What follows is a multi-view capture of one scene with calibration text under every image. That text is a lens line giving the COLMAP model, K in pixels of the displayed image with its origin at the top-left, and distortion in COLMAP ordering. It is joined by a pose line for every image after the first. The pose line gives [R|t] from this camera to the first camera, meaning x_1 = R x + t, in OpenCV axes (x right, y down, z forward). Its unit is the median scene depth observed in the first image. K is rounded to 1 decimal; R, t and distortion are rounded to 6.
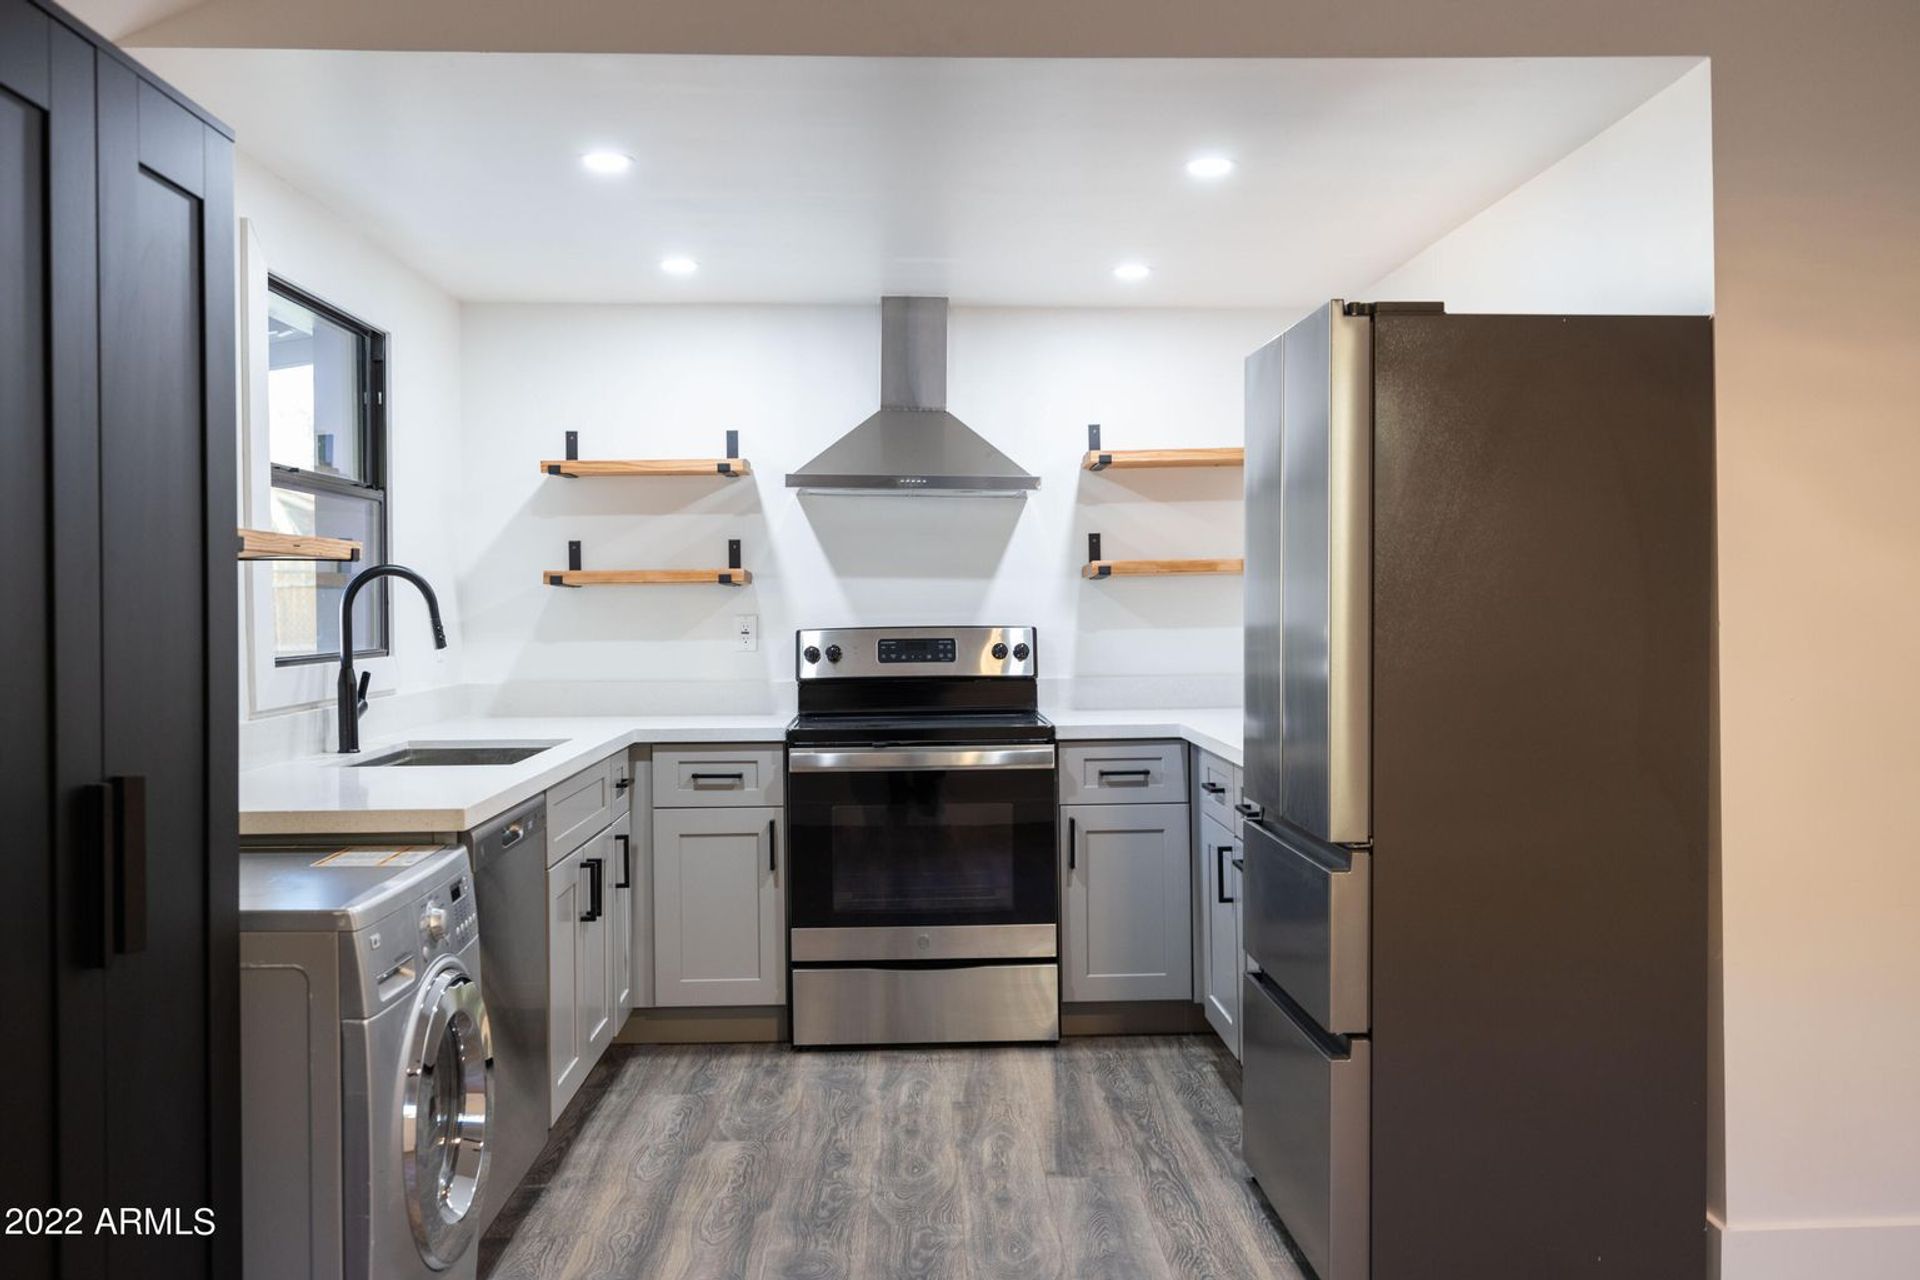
lens RADIAL K [[1729.7, 0, 960.0], [0, 1729.7, 640.0], [0, 0, 1]] dist [-0.001900, 0.000811]
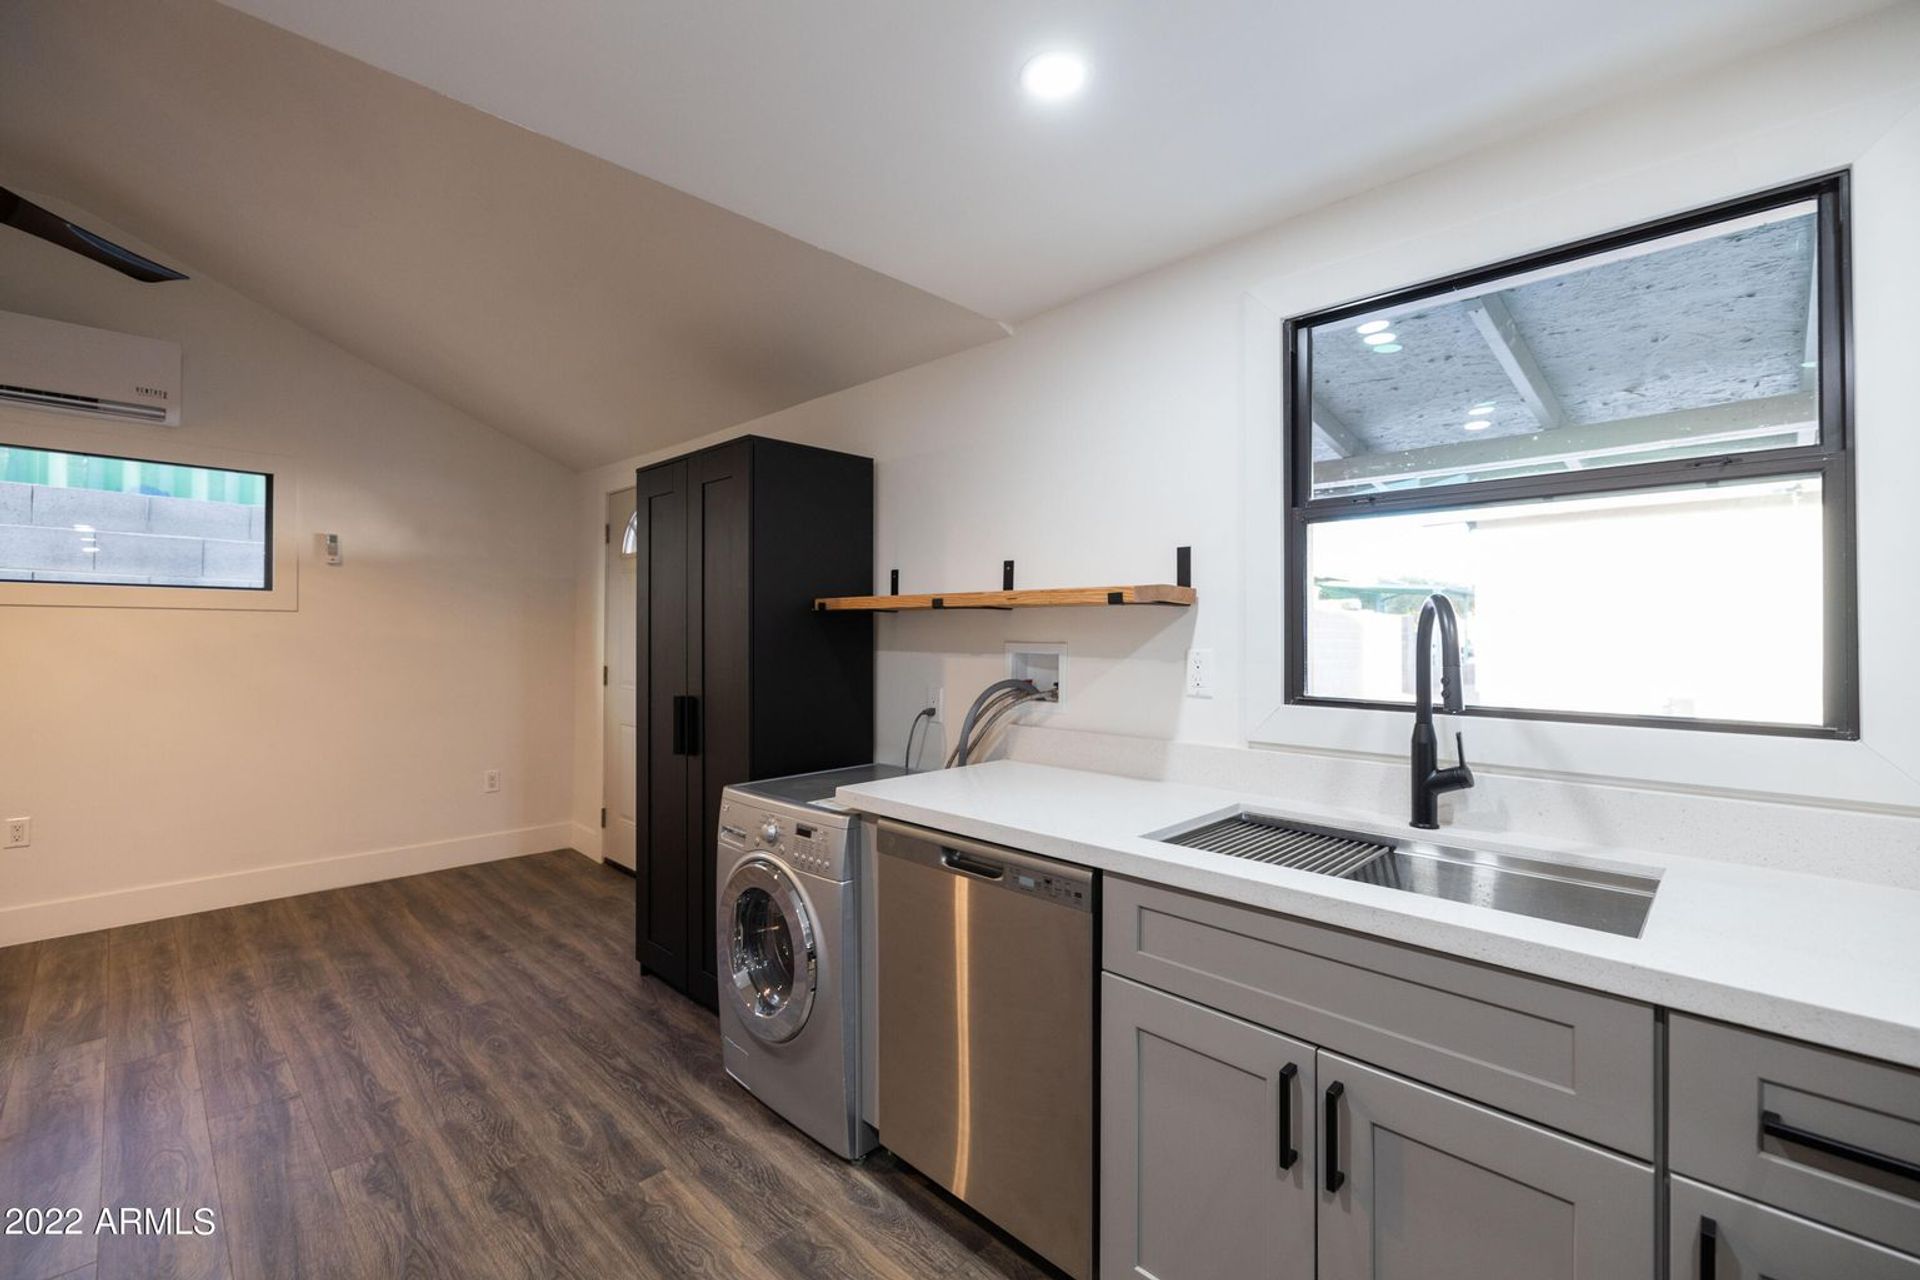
lens RADIAL K [[806.5, 0, 952.2], [0, 806.5, 625.6], [0, 0, 1]] dist [0.000572, -0.000025]
pose [[-0.726706, 0.002751, -0.686943, 0.059692], [-0.007261, 0.999905, 0.011685, -0.027900], [0.686910, 0.013479, -0.726618, 0.959398]]
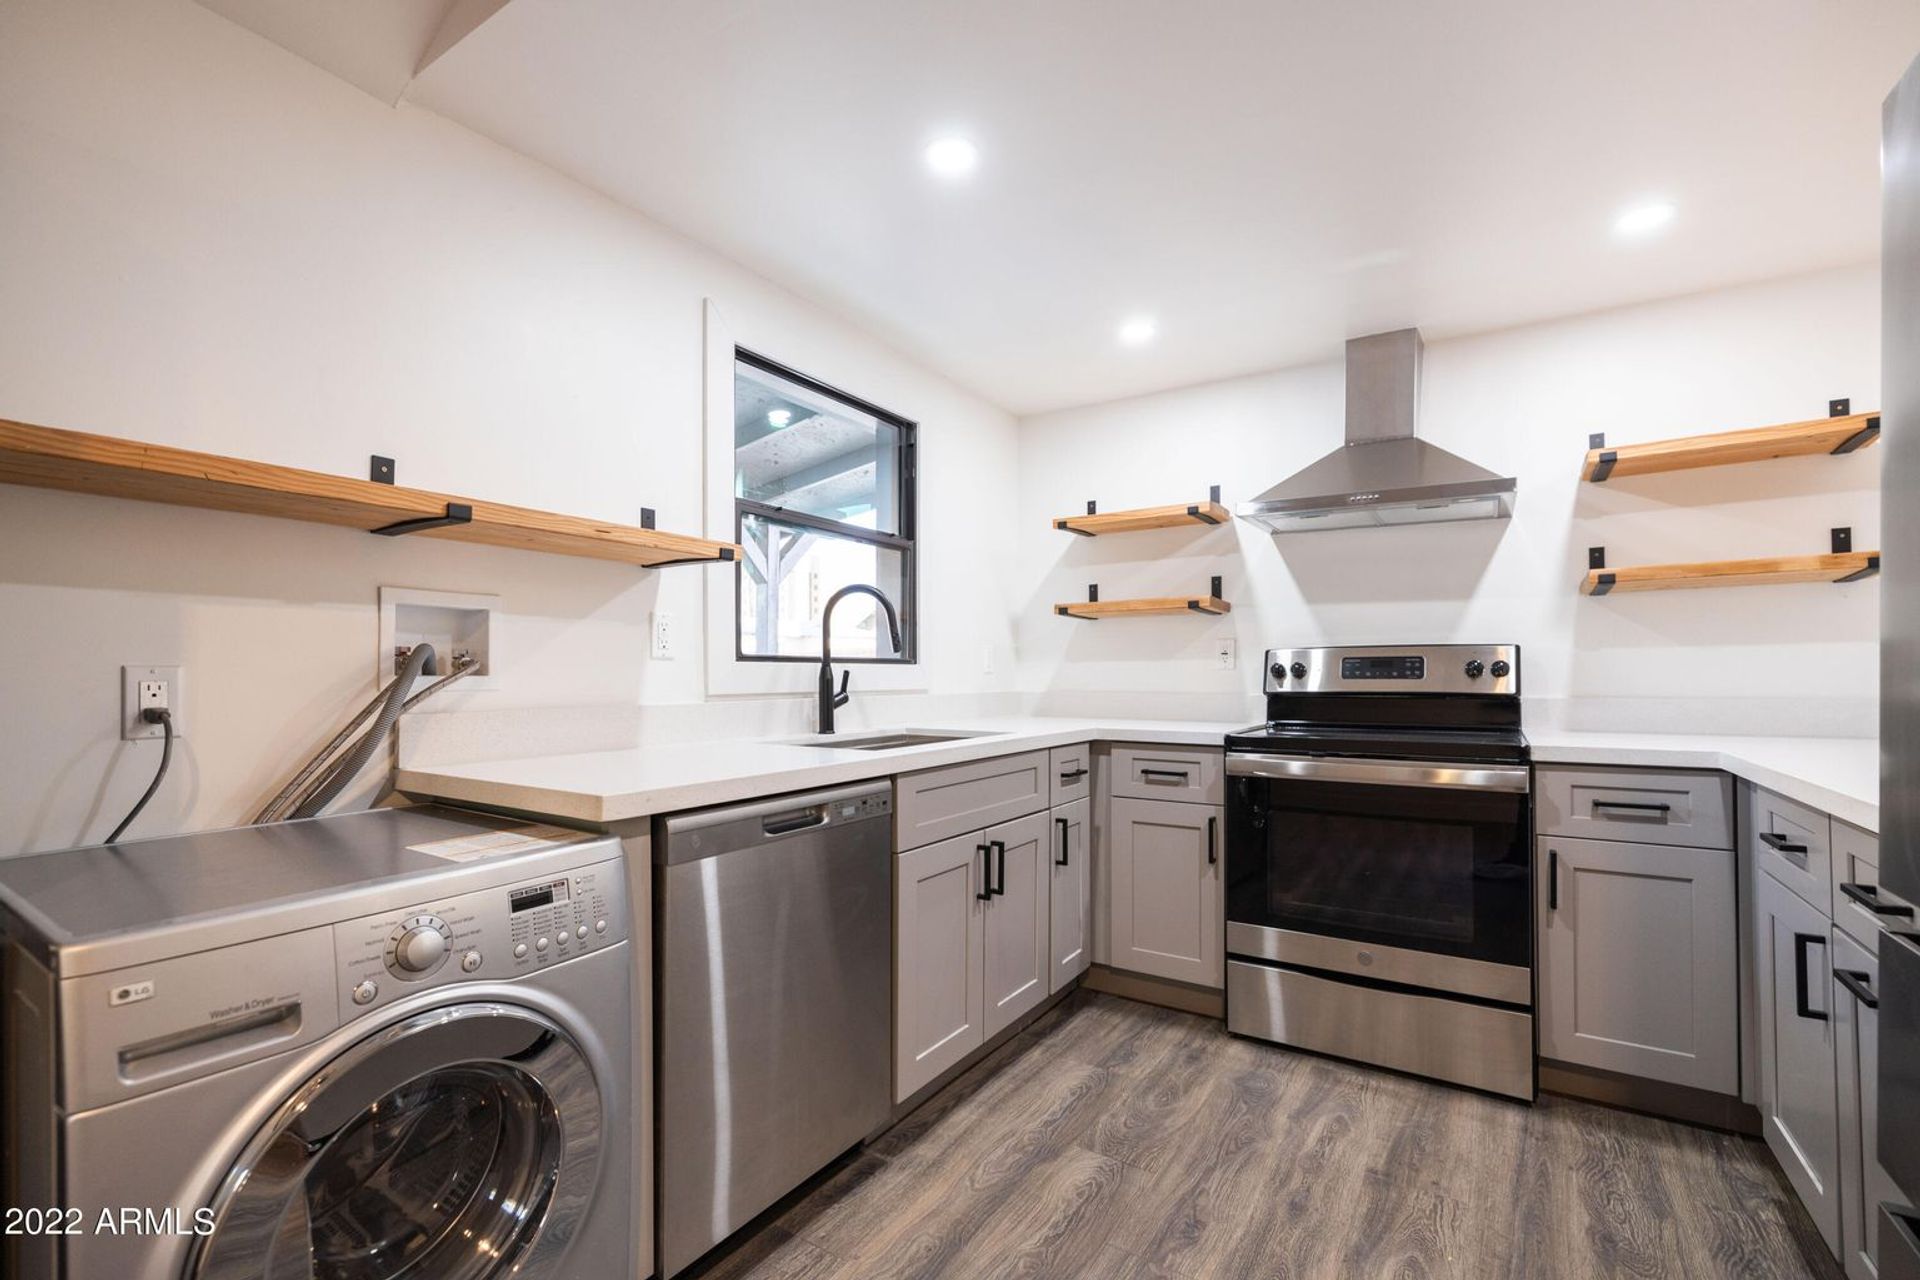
lens RADIAL K [[846.6, 0, 929.9], [0, 846.6, 669.1], [0, 0, 1]] dist [0.000903, -0.000198]
pose [[0.814401, 0.005078, -0.580281, 0.055998], [-0.019022, 0.999658, -0.017949, 0.023701], [0.579991, 0.025656, 0.814219, 0.460131]]
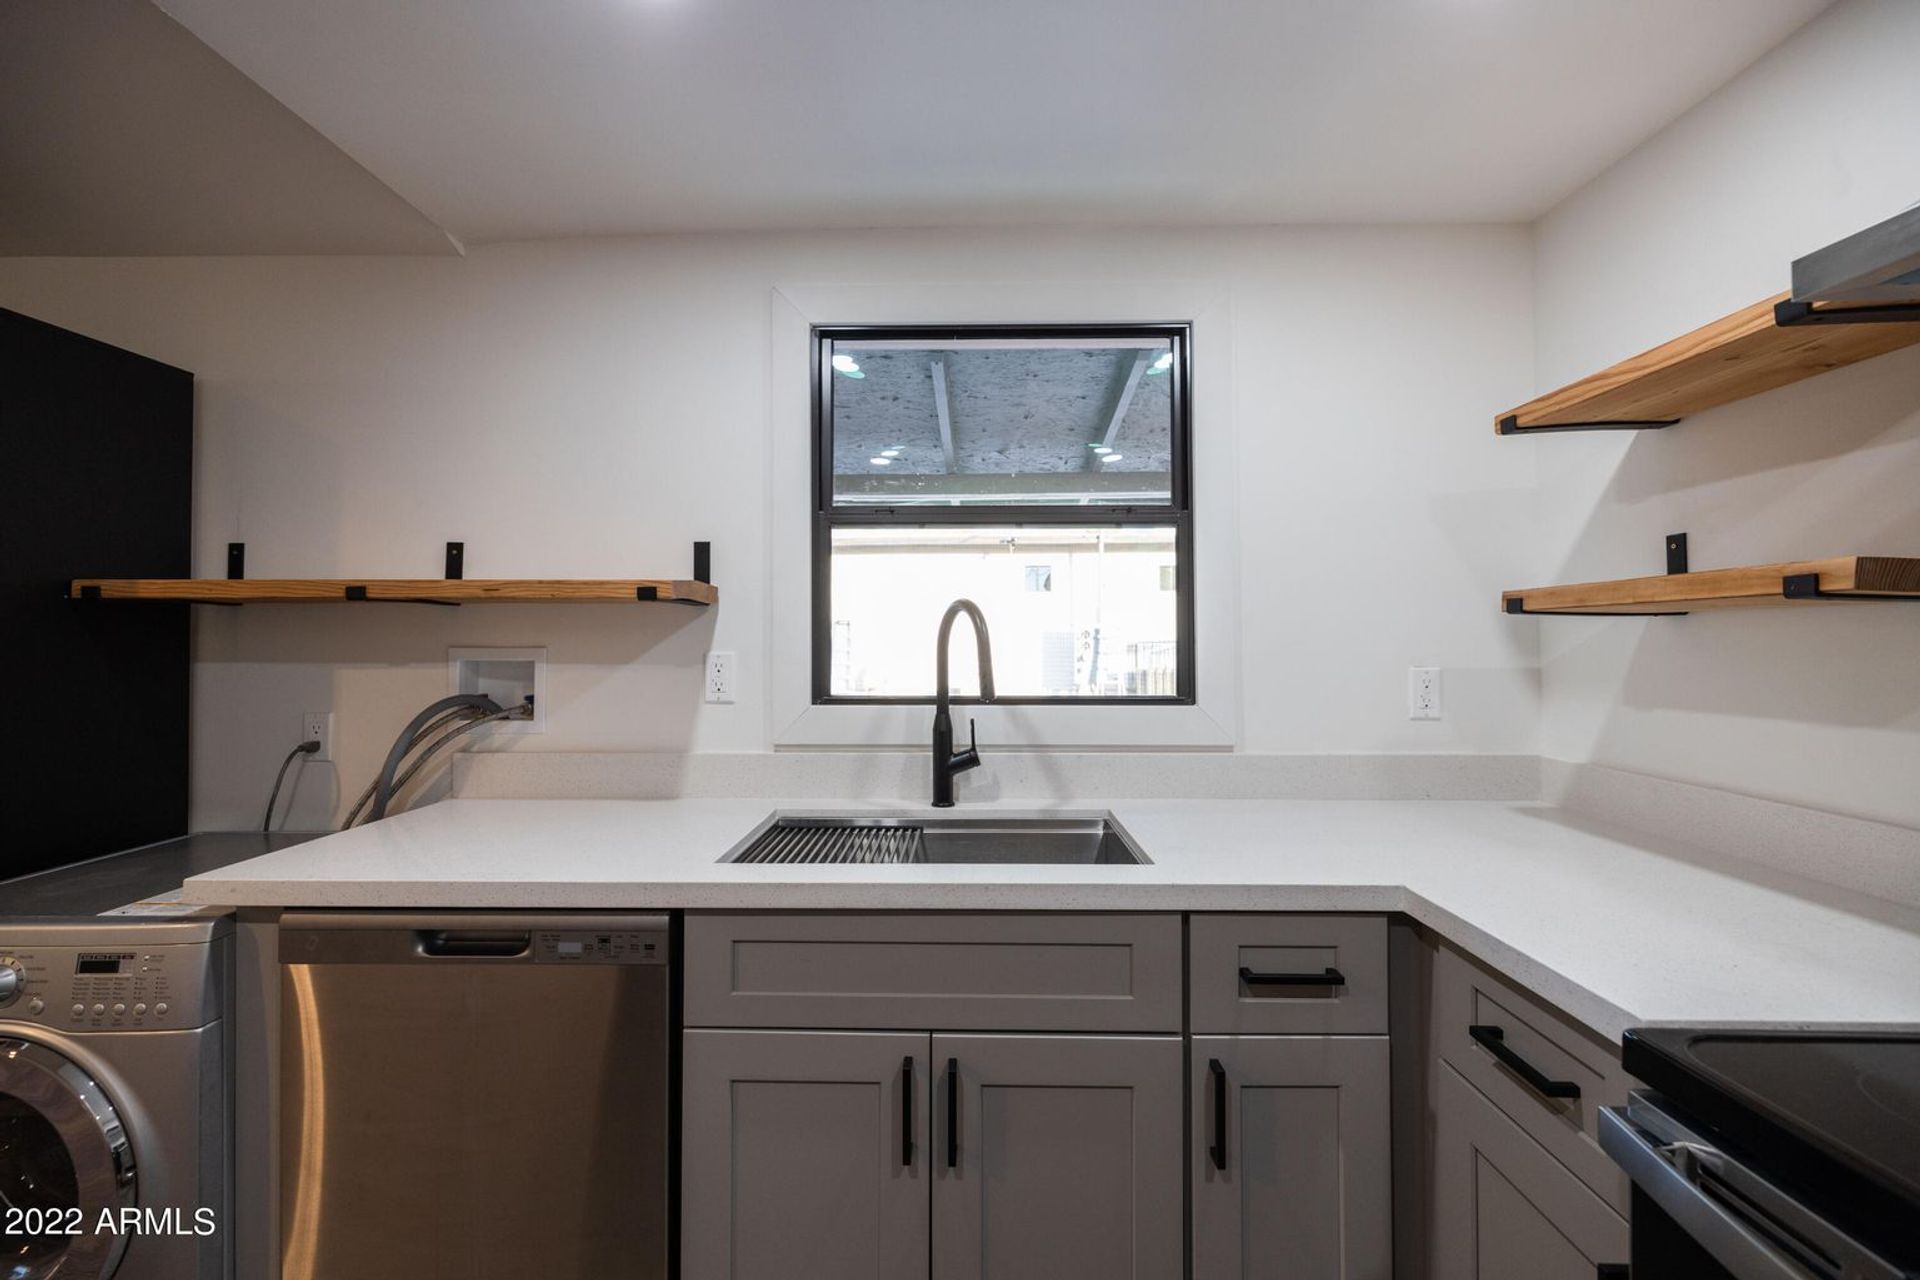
lens RADIAL K [[801.0, 0, 951.7], [0, 801.0, 626.9], [0, 0, 1]] dist [-0.002106, -0.000234]
pose [[-0.053867, -0.008861, -0.998509, 0.062207], [-0.017438, 0.999816, -0.007932, -0.022719], [0.998396, 0.016985, -0.054011, 0.876944]]
